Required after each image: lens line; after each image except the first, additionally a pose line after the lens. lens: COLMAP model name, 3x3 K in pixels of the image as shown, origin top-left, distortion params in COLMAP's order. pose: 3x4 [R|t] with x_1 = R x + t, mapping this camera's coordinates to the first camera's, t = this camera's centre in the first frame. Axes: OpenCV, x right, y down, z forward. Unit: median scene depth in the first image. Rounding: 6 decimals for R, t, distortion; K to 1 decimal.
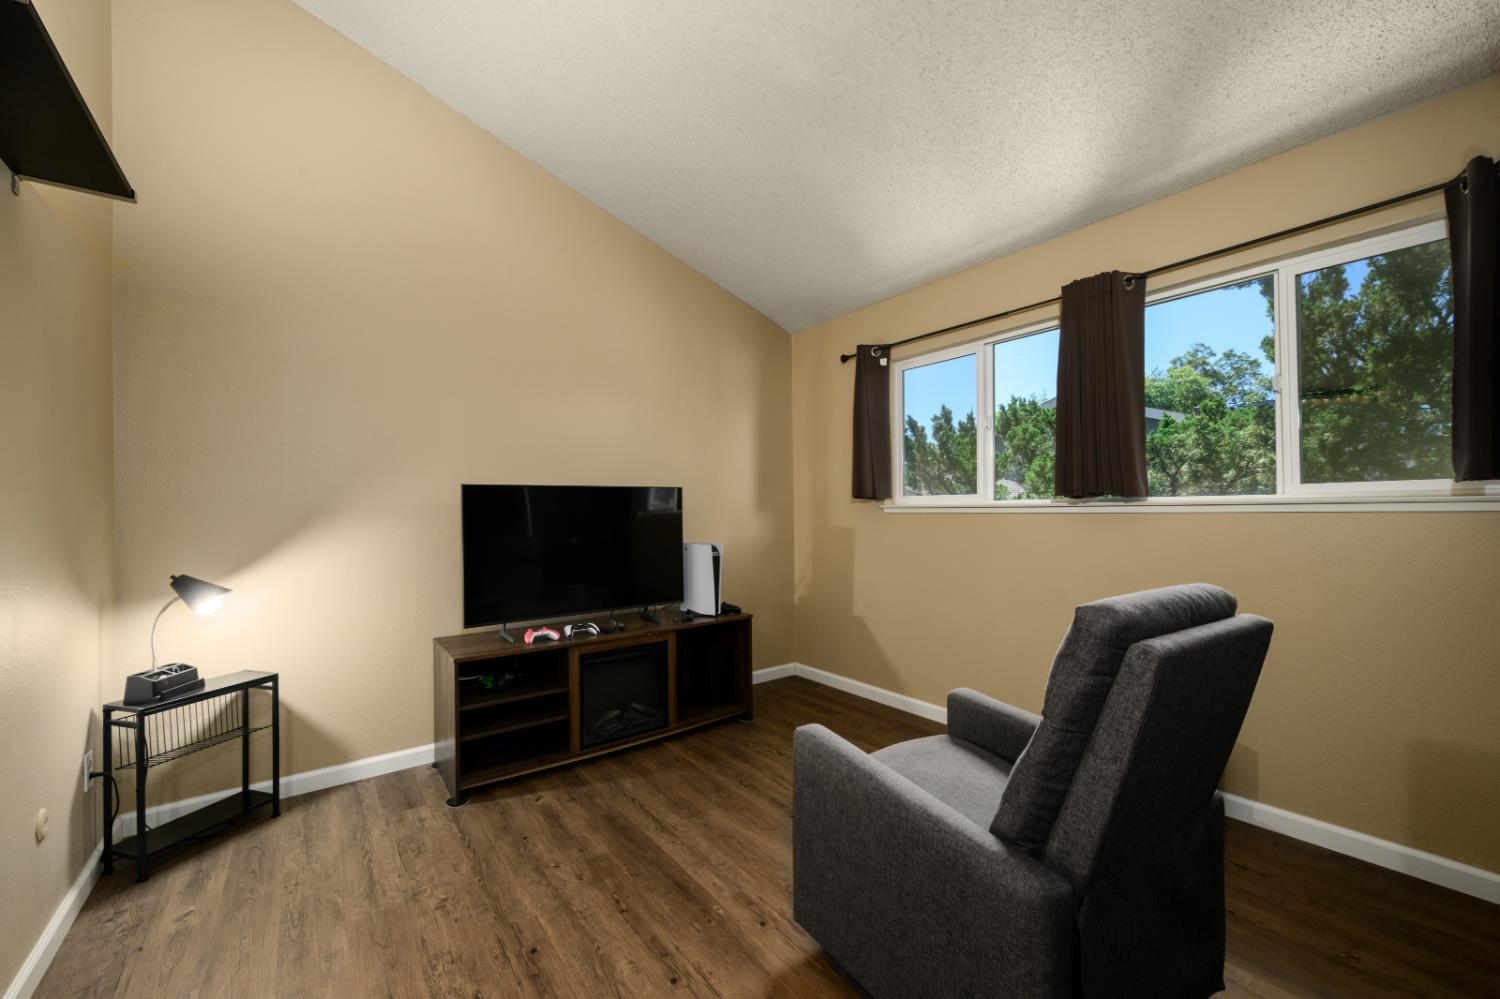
lens RADIAL K [[595.4, 0, 752.6], [0, 595.4, 506.5], [0, 0, 1]] dist [-0.000943, -0.000035]
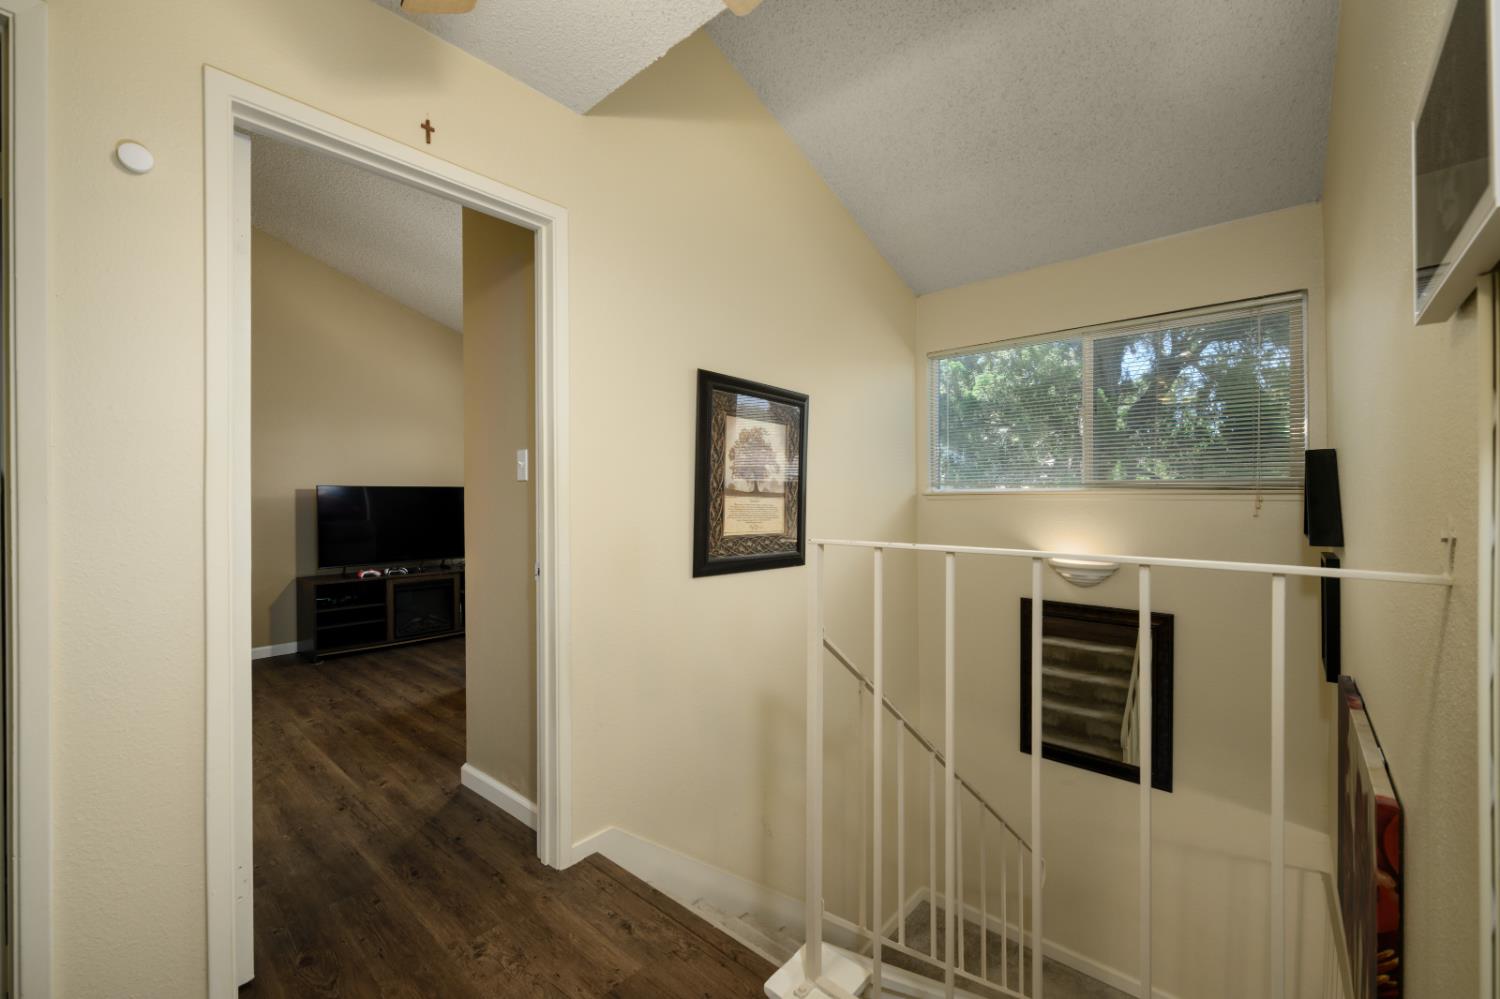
lens RADIAL K [[595.4, 0, 747.6], [0, 595.4, 500.0], [0, 0, 1]] dist [-0.000943, -0.000035]
pose [[0.980164, 0.002887, 0.198167, 0.361098], [-0.004285, 0.999969, 0.006626, -0.007995], [-0.198142, -0.007344, 0.980146, -0.861999]]
